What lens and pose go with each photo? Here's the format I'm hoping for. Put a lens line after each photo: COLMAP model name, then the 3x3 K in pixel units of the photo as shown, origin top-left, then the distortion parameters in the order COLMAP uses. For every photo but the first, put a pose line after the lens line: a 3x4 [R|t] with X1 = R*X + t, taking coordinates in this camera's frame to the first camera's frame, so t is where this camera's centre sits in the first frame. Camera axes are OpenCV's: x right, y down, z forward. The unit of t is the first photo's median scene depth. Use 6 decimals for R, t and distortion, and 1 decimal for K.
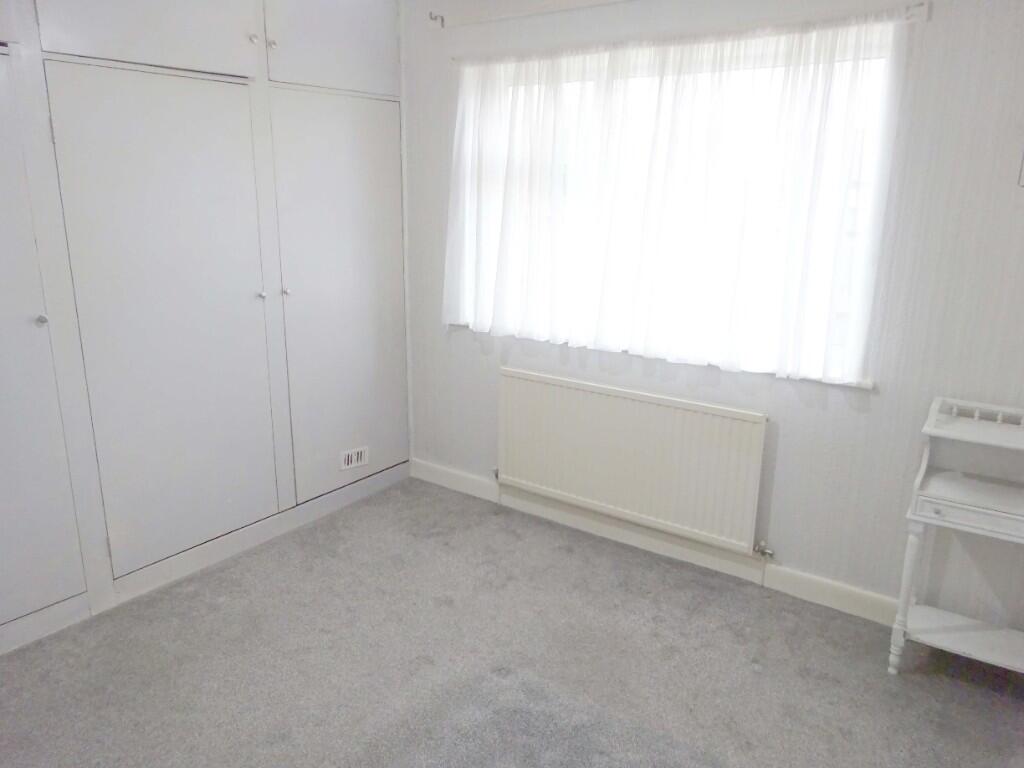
lens RADIAL K [[757.1, 0, 512.4], [0, 757.1, 388.6], [0, 0, 1]] dist [0.005929, -0.008105]
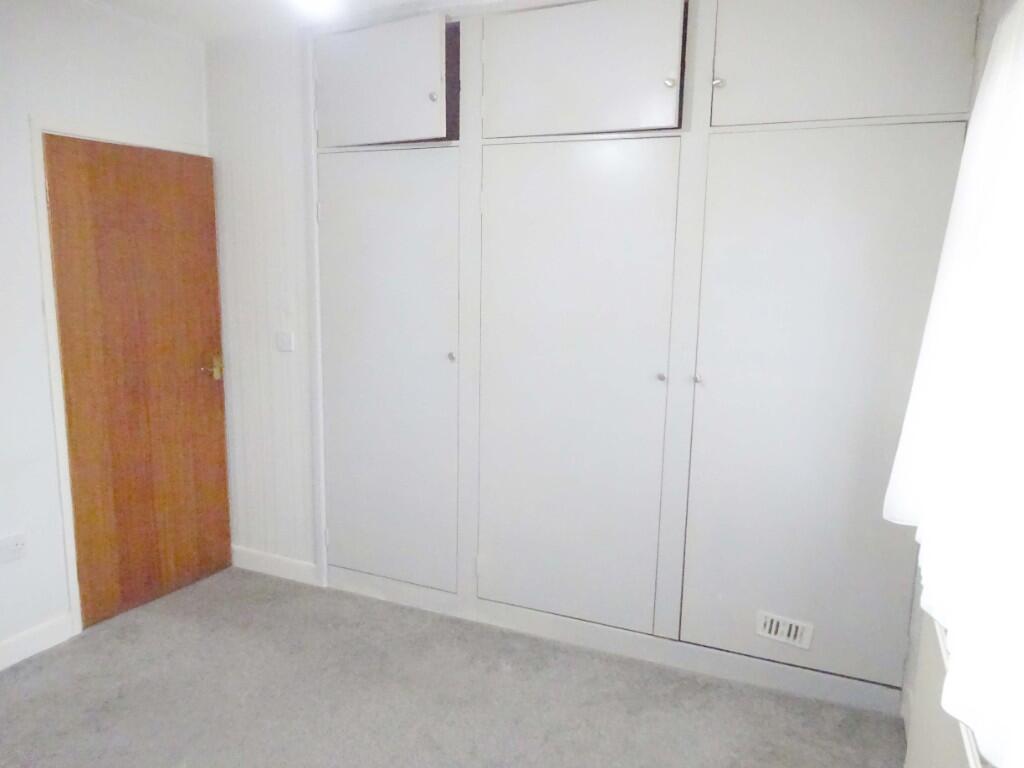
lens RADIAL K [[757.1, 0, 513.0], [0, 757.1, 379.8], [0, 0, 1]] dist [0.005929, -0.008105]
pose [[0.208254, 0.145819, -0.967144, 0.390948], [-0.272155, 0.958412, 0.085899, -0.124470], [0.939448, 0.245324, 0.239278, 0.540709]]
